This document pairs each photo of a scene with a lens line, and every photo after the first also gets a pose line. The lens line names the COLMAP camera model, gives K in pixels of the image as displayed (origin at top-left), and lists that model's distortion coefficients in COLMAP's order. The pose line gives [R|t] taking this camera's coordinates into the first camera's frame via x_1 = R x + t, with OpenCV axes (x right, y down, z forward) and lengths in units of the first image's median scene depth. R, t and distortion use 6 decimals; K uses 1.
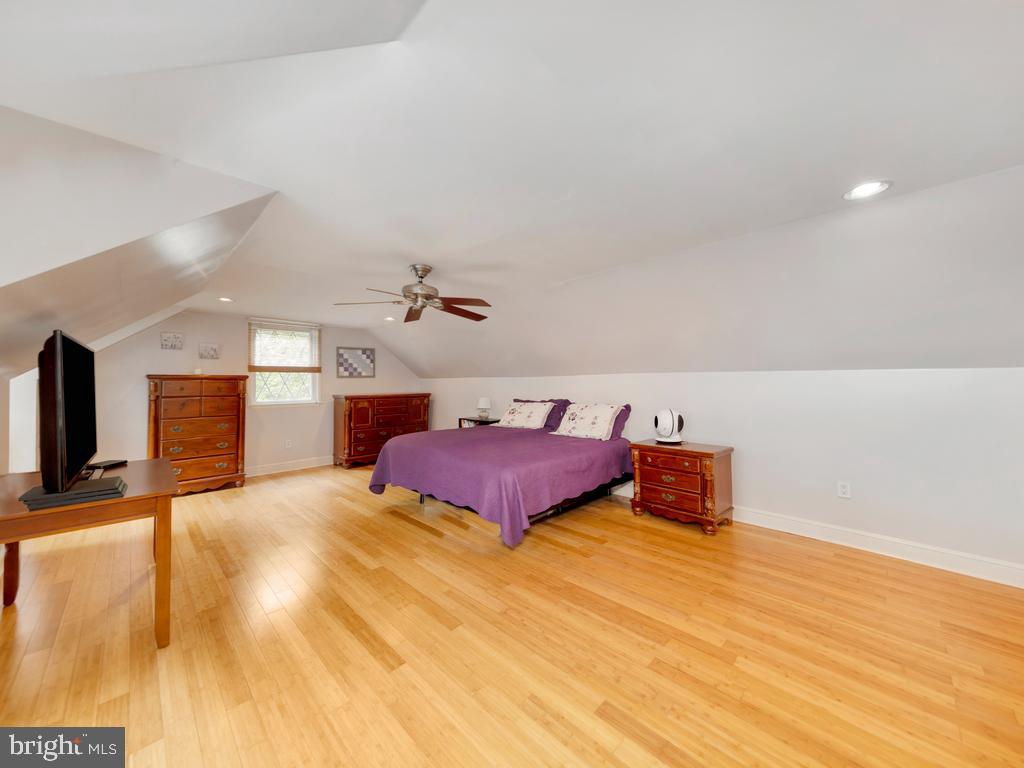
lens RADIAL K [[385.8, 0, 510.7], [0, 385.8, 365.6], [0, 0, 1]] dist [-0.014408, -0.000066]
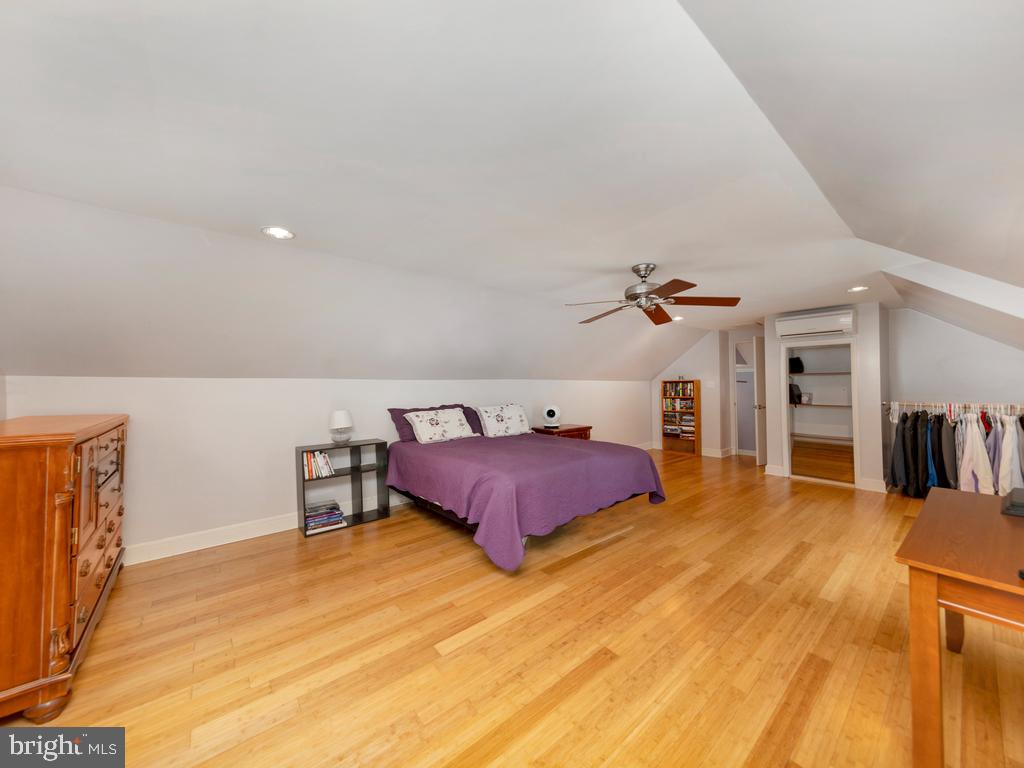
lens RADIAL K [[368.9, 0, 509.2], [0, 368.9, 379.9], [0, 0, 1]] dist [-0.001174, -0.000194]
pose [[0.102278, 0.025753, 0.994422, -1.021054], [-0.031060, 0.999260, -0.022684, 0.060158], [-0.994271, -0.028566, 0.103002, 1.055772]]
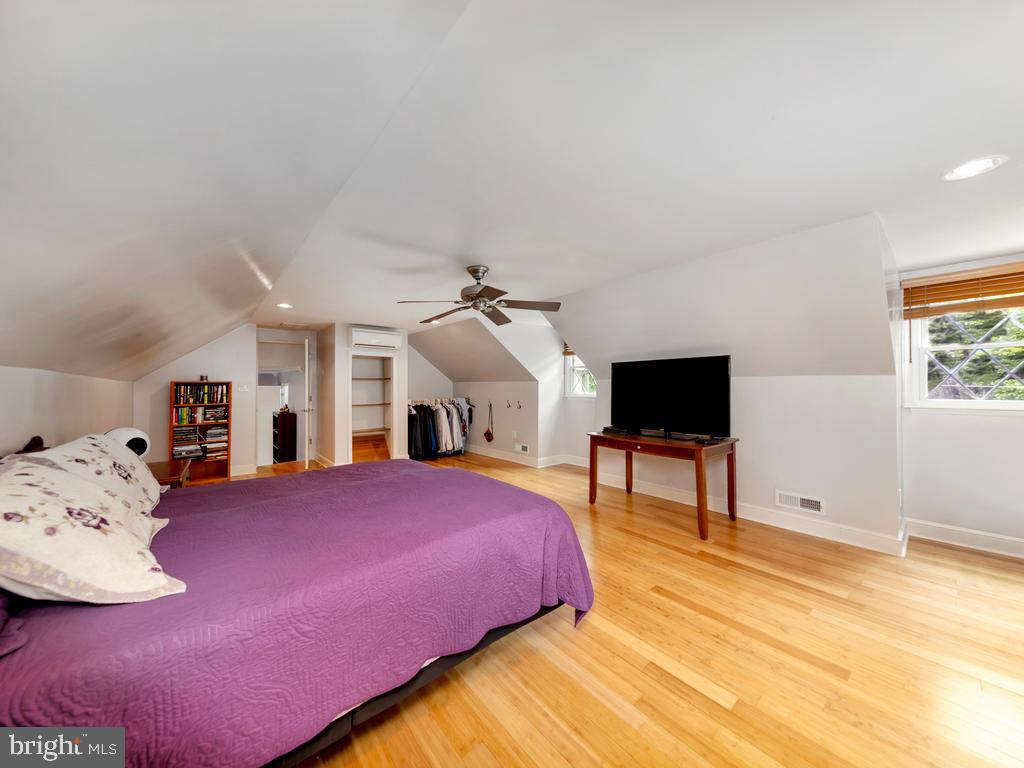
lens RADIAL K [[368.9, 0, 509.2], [0, 368.9, 379.9], [0, 0, 1]] dist [-0.001174, -0.000194]
pose [[-0.995098, 0.021563, 0.096519, -0.338298], [0.016074, 0.998229, -0.057284, 0.082534], [-0.097583, -0.055452, -0.993681, 1.627833]]
